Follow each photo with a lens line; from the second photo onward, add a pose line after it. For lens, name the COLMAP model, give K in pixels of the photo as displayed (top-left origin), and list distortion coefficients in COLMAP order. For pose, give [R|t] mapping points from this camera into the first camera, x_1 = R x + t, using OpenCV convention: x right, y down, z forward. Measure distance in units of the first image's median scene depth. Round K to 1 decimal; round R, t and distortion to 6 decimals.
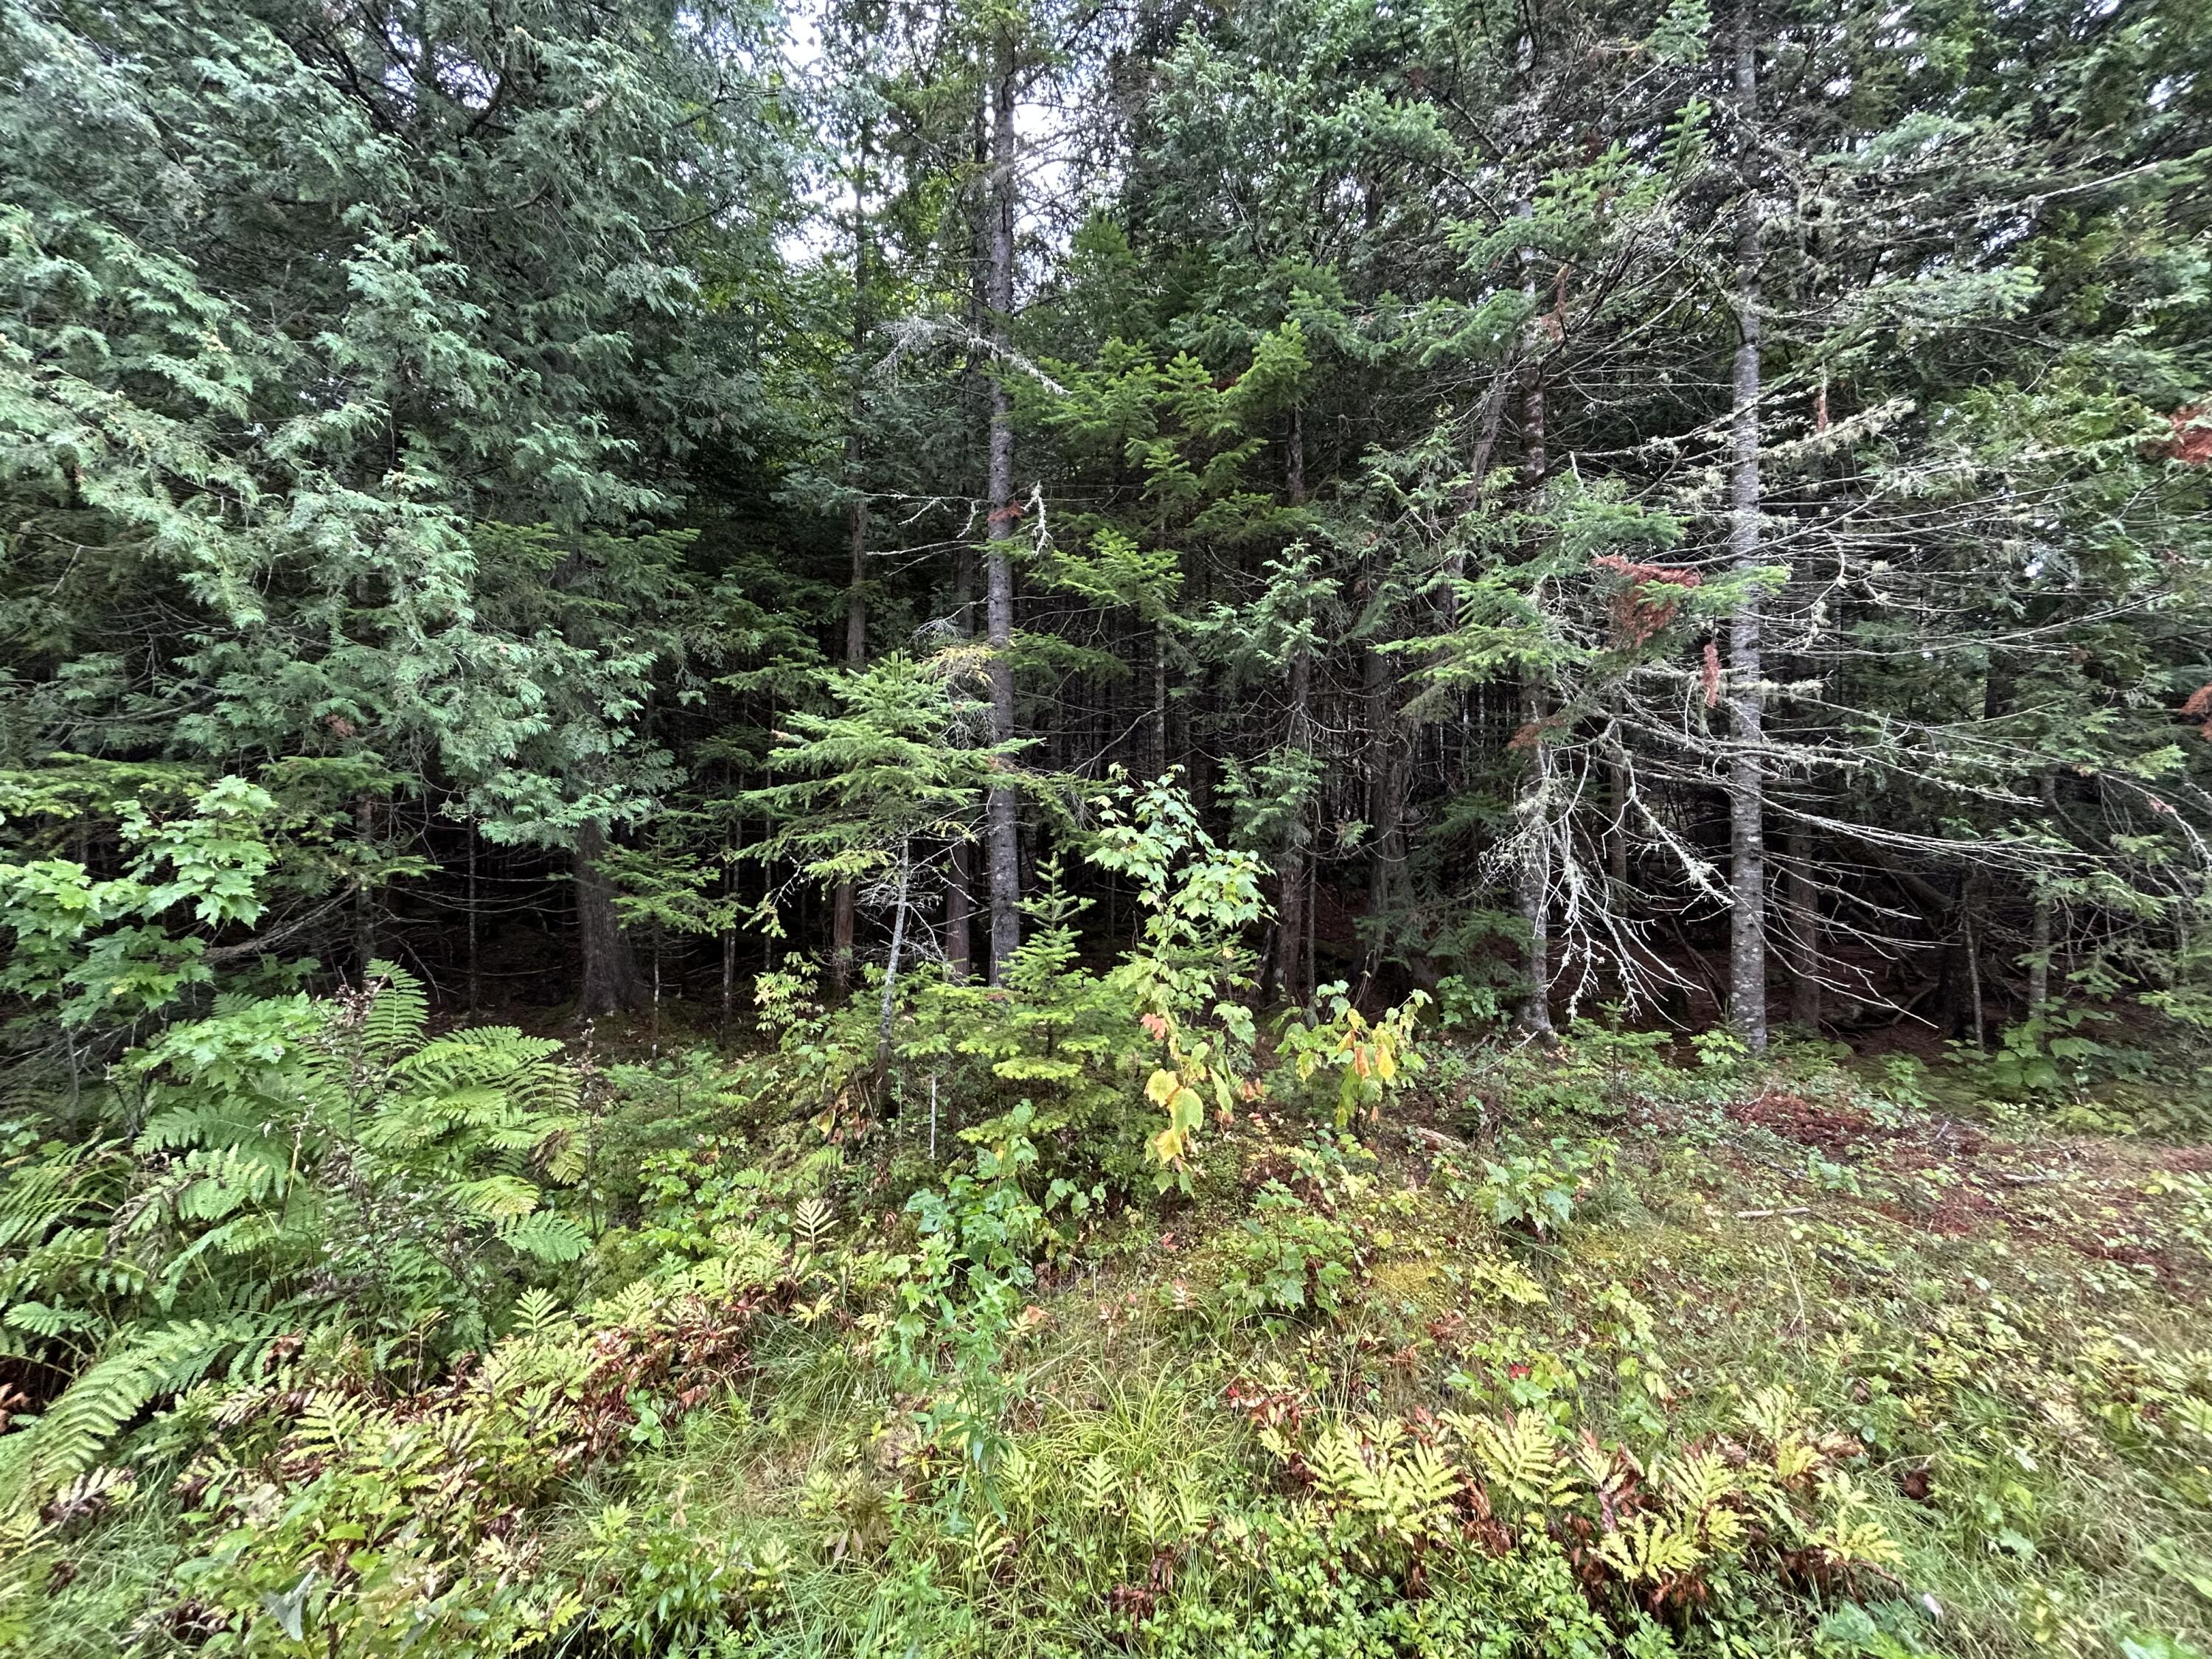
lens RADIAL K [[924.4, 0, 1100.4], [0, 924.4, 831.4], [0, 0, 1]] dist [-0.000608, 0.000238]
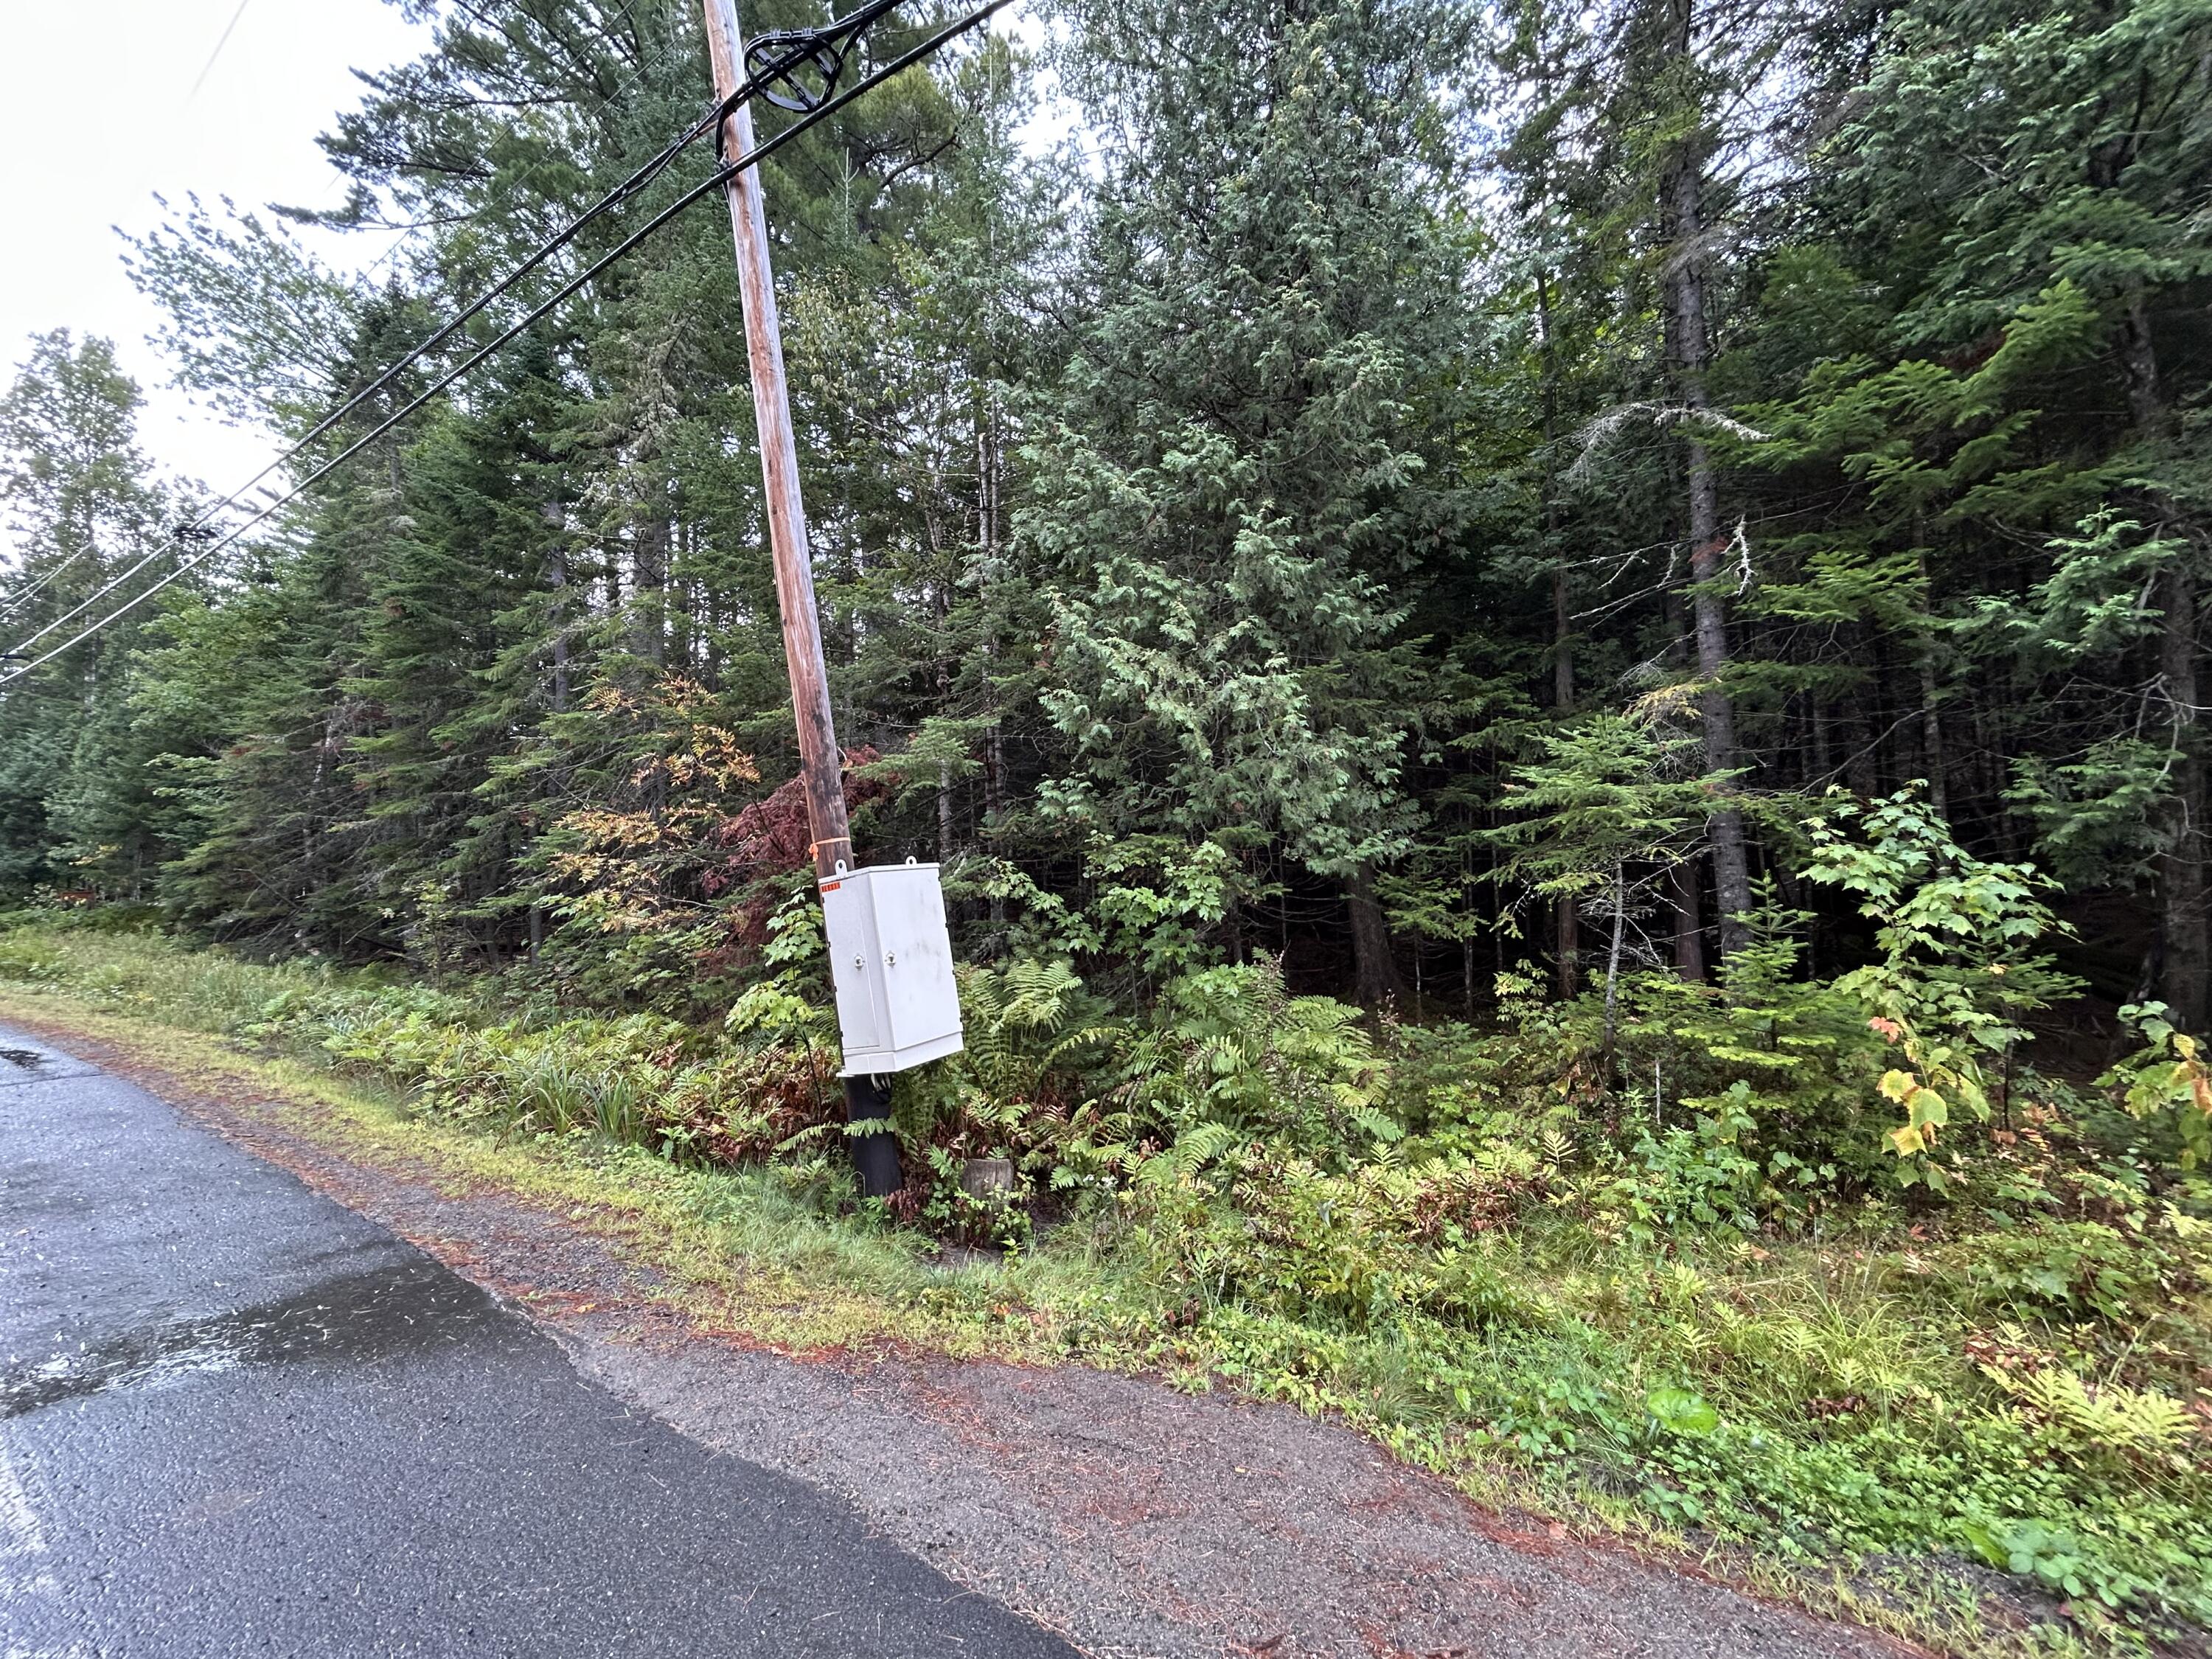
lens RADIAL K [[924.4, 0, 1095.2], [0, 924.4, 823.4], [0, 0, 1]] dist [-0.000608, 0.000238]
pose [[0.738962, -0.060250, -0.671047, 0.104448], [0.036769, 0.998116, -0.049124, -0.009142], [0.672743, 0.011627, 0.739785, -0.382446]]
